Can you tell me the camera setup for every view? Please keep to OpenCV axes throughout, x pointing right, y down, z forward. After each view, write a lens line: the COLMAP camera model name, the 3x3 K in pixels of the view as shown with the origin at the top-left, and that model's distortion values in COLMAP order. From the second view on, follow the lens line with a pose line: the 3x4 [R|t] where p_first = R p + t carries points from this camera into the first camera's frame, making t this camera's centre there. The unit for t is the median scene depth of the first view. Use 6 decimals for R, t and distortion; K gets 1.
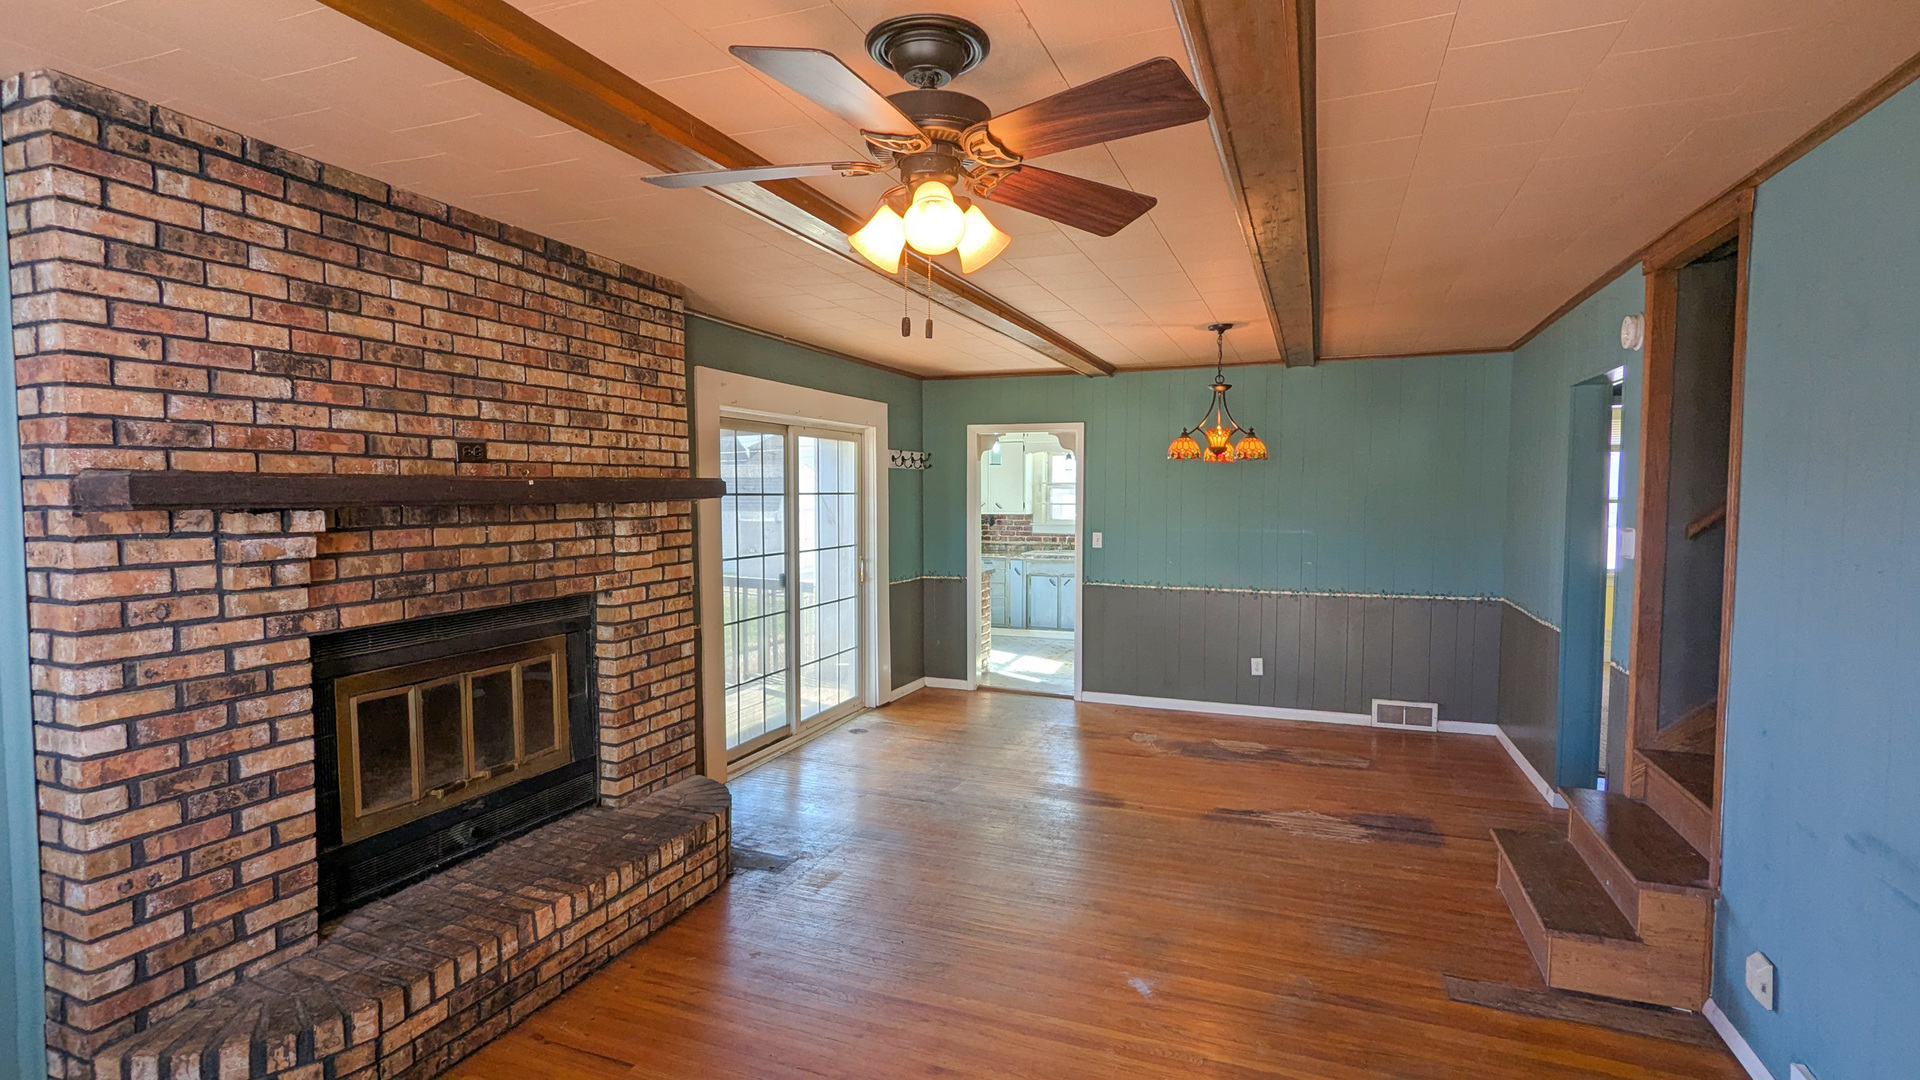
lens RADIAL K [[904.4, 0, 958.1], [0, 904.4, 538.0], [0, 0, 1]] dist [-0.000059, -0.000355]
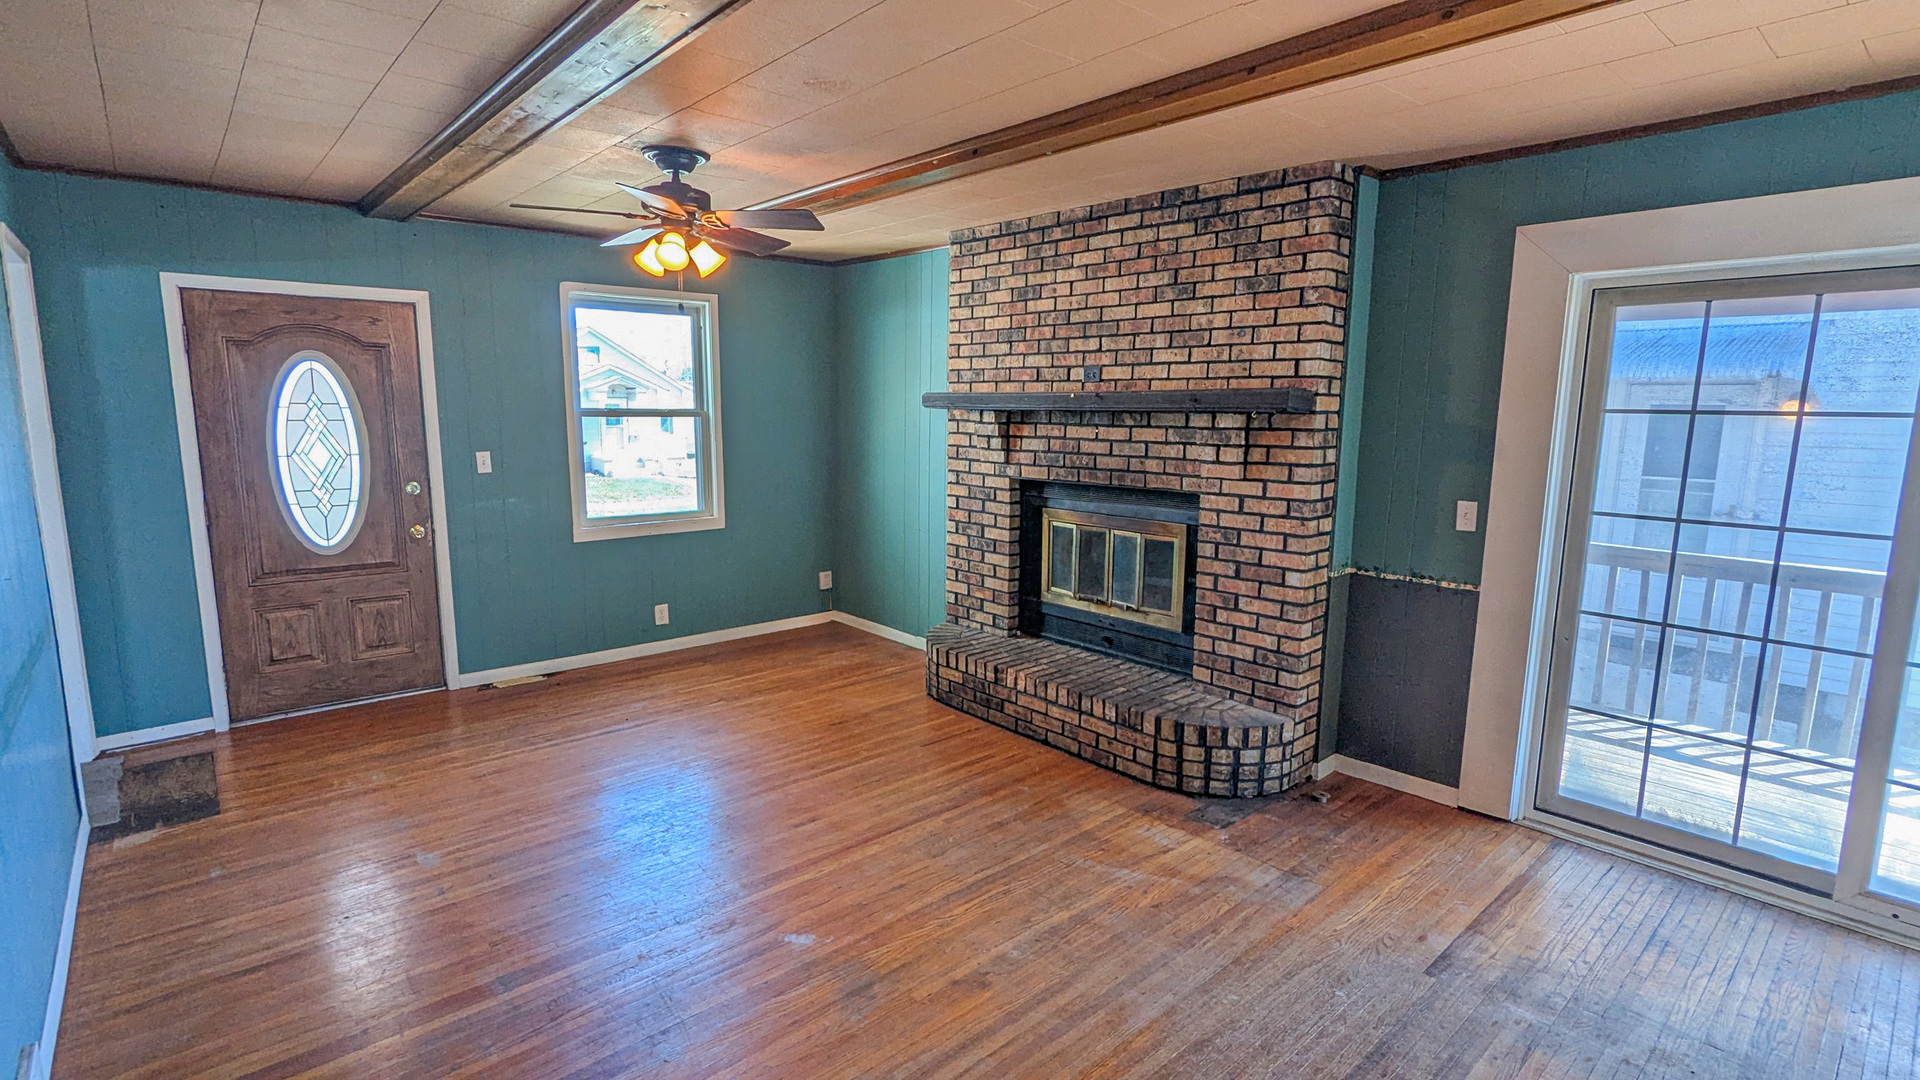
lens RADIAL K [[904.4, 0, 959.9], [0, 904.4, 543.6], [0, 0, 1]] dist [-0.000059, -0.000355]
pose [[-0.450890, 0.134153, -0.882441, 0.981170], [-0.054638, 0.982638, 0.177303, -0.083108], [0.890906, 0.128159, -0.435732, 1.648590]]
